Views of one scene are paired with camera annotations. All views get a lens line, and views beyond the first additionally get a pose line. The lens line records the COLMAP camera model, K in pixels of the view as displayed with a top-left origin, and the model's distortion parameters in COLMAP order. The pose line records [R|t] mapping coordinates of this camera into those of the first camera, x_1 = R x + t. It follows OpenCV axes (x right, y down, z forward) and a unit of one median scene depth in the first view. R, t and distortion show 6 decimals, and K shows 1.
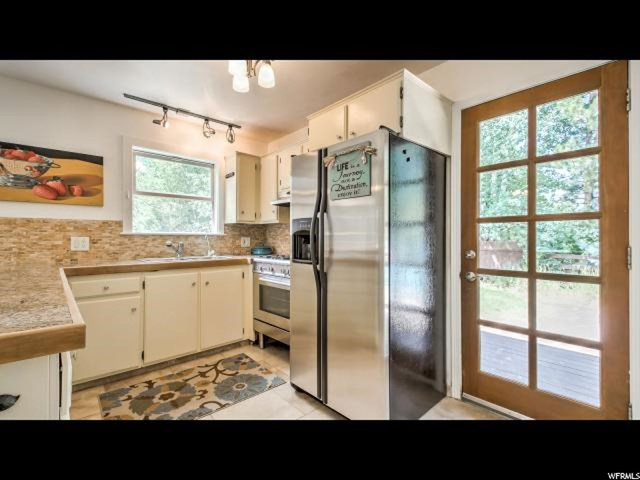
lens RADIAL K [[283.3, 0, 332.3], [0, 283.3, 240.3], [0, 0, 1]] dist [0.002219, 0.000082]
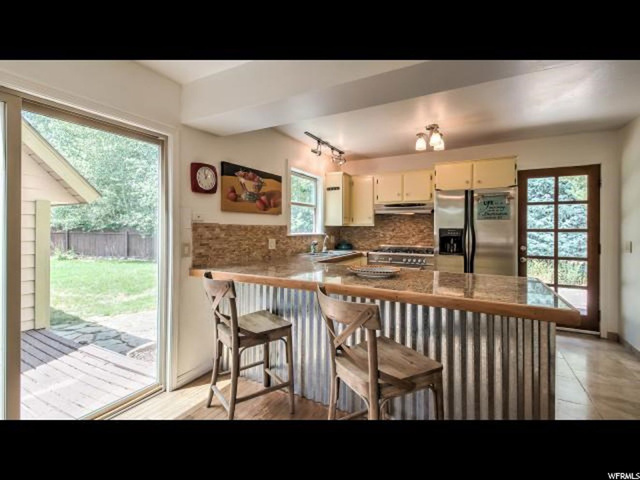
lens RADIAL K [[285.6, 0, 322.0], [0, 285.6, 230.5], [0, 0, 1]] dist [0.002006, 0.000158]
pose [[0.949339, 0.002650, 0.314241, -1.152008], [-0.002519, 0.999996, -0.000825, -0.052034], [-0.314243, -0.000008, 0.949343, -0.321816]]
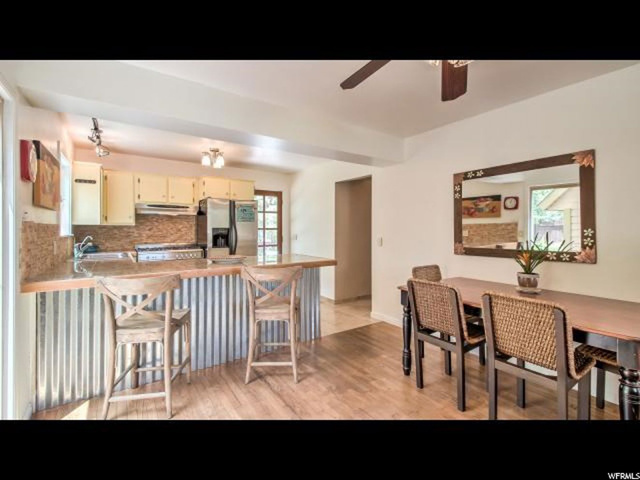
lens RADIAL K [[285.6, 0, 322.0], [0, 285.6, 230.5], [0, 0, 1]] dist [0.002006, 0.000158]
pose [[0.137880, -0.005978, 0.990431, -1.881432], [0.006671, 0.999965, 0.005107, -0.052694], [-0.990426, 0.005903, 0.137915, -0.094596]]
